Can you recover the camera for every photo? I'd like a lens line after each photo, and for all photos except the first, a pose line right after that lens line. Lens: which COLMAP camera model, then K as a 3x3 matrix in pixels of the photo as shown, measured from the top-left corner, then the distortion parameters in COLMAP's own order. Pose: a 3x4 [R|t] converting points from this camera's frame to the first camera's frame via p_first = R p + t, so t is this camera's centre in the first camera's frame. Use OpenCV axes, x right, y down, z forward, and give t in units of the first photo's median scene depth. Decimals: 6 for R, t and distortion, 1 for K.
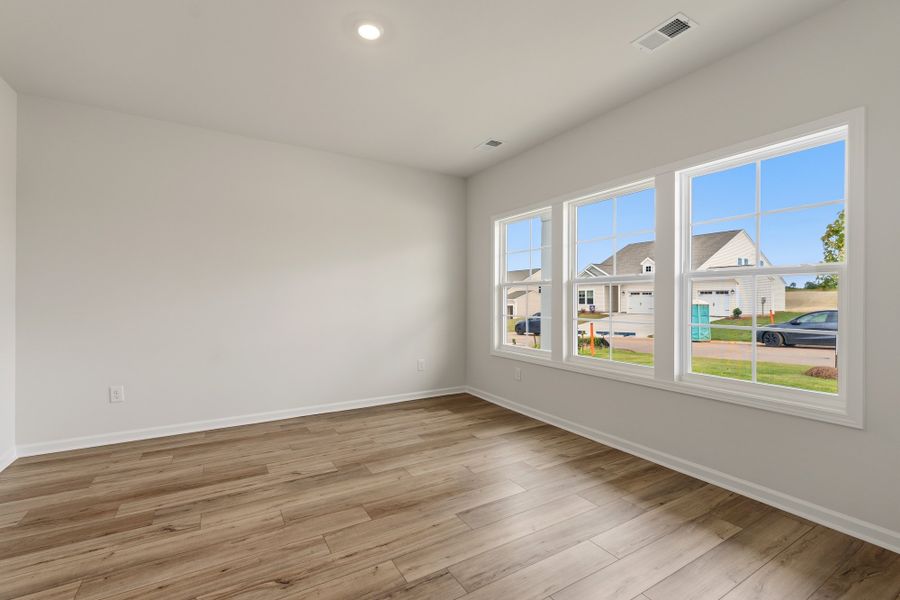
lens RADIAL K [[379.5, 0, 450.0], [0, 379.5, 300.0], [0, 0, 1]] dist [-0.025471, 0.000029]
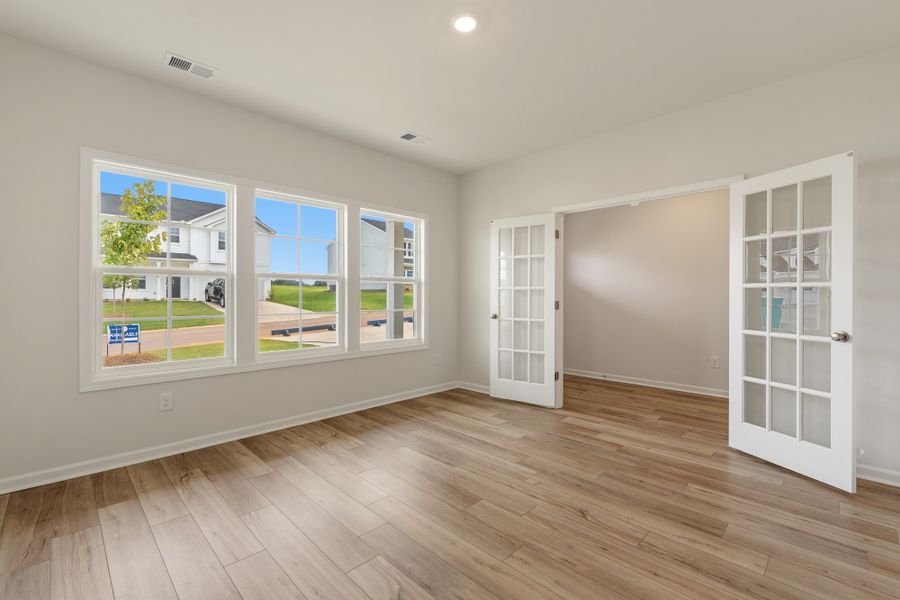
lens RADIAL K [[379.5, 0, 450.0], [0, 379.5, 300.0], [0, 0, 1]] dist [-0.025471, 0.000029]
pose [[-0.195850, -0.024529, 0.980327, -1.065053], [0.006736, 0.999630, 0.026357, -0.012600], [-0.980611, 0.011765, -0.195612, 1.119998]]
